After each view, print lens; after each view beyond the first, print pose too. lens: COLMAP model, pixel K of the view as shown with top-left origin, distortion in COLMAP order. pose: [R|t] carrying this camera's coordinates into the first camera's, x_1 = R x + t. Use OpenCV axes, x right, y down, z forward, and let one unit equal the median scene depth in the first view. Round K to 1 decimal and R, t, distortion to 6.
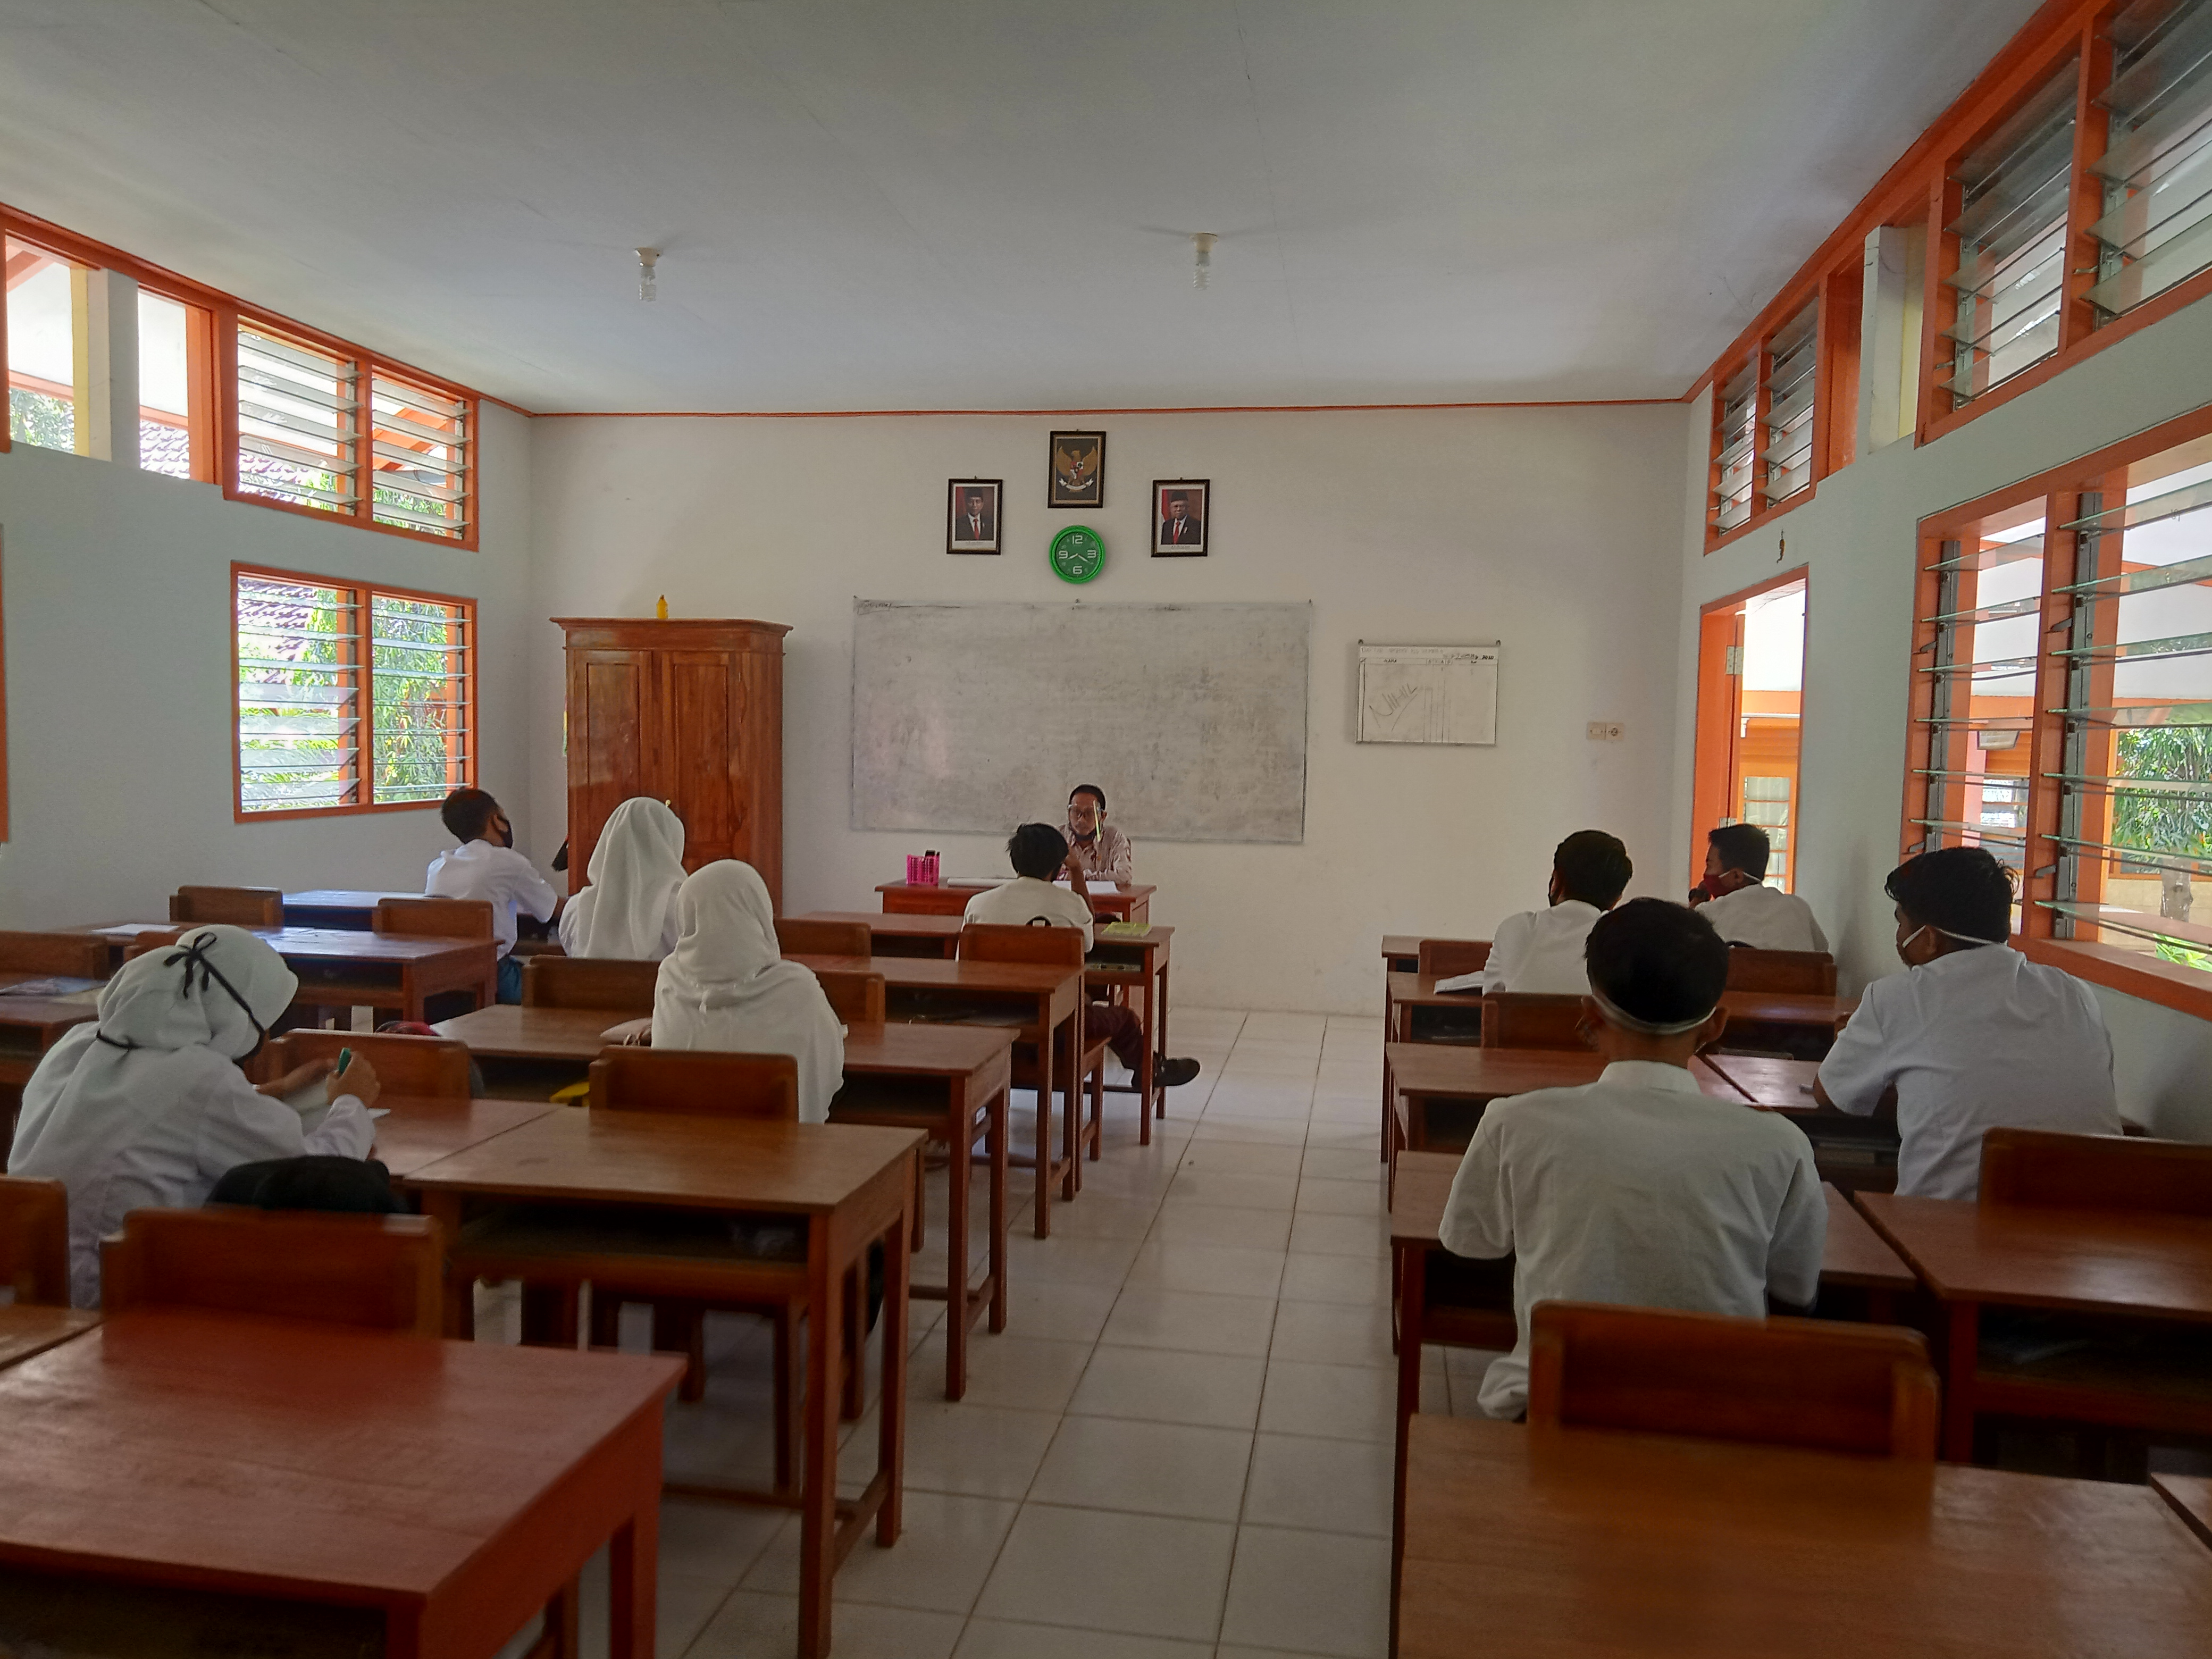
lens RADIAL K [[1676.2, 0, 1106.0], [0, 1676.2, 829.5], [0, 0, 1]] dist [0.220687, -0.000292]
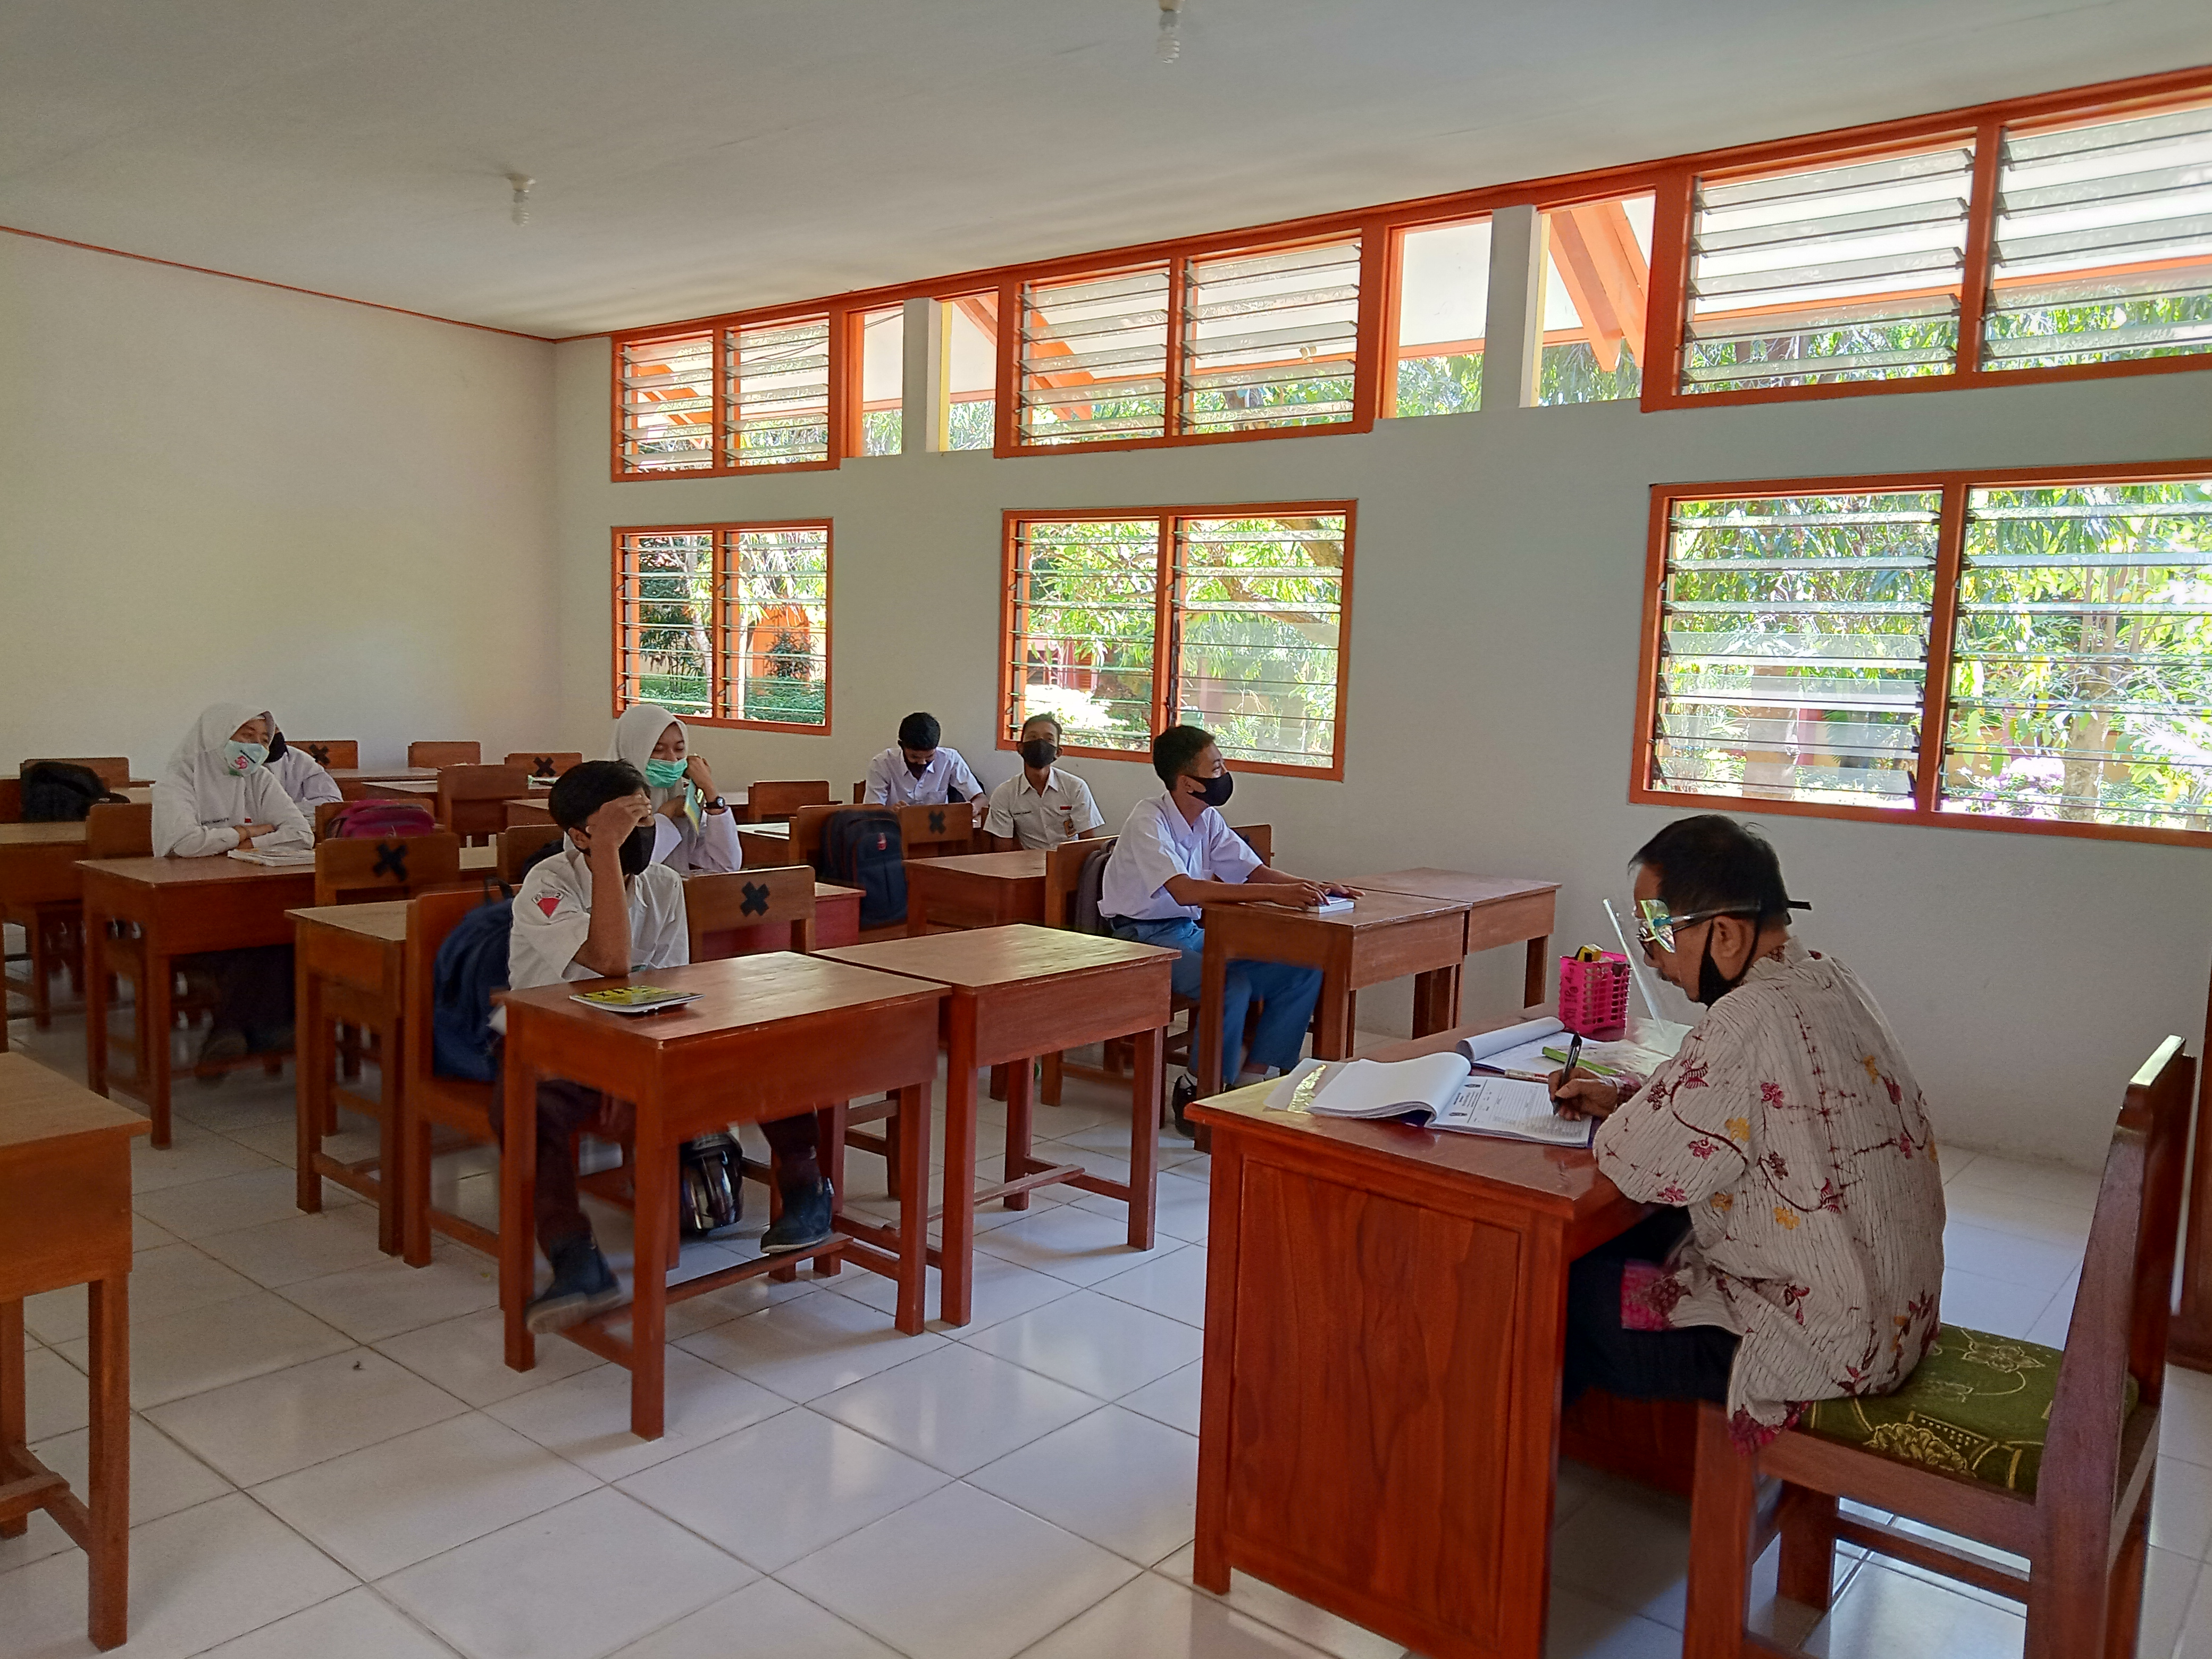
lens RADIAL K [[1637.2, 0, 1106.0], [0, 1637.2, 829.5], [0, 0, 1]] dist [-0.000963, -0.003419]
pose [[-0.468584, 0.054286, -0.881749, 0.355480], [-0.096888, 0.988931, 0.112374, -0.063541], [0.878090, 0.138087, -0.458138, 1.368785]]
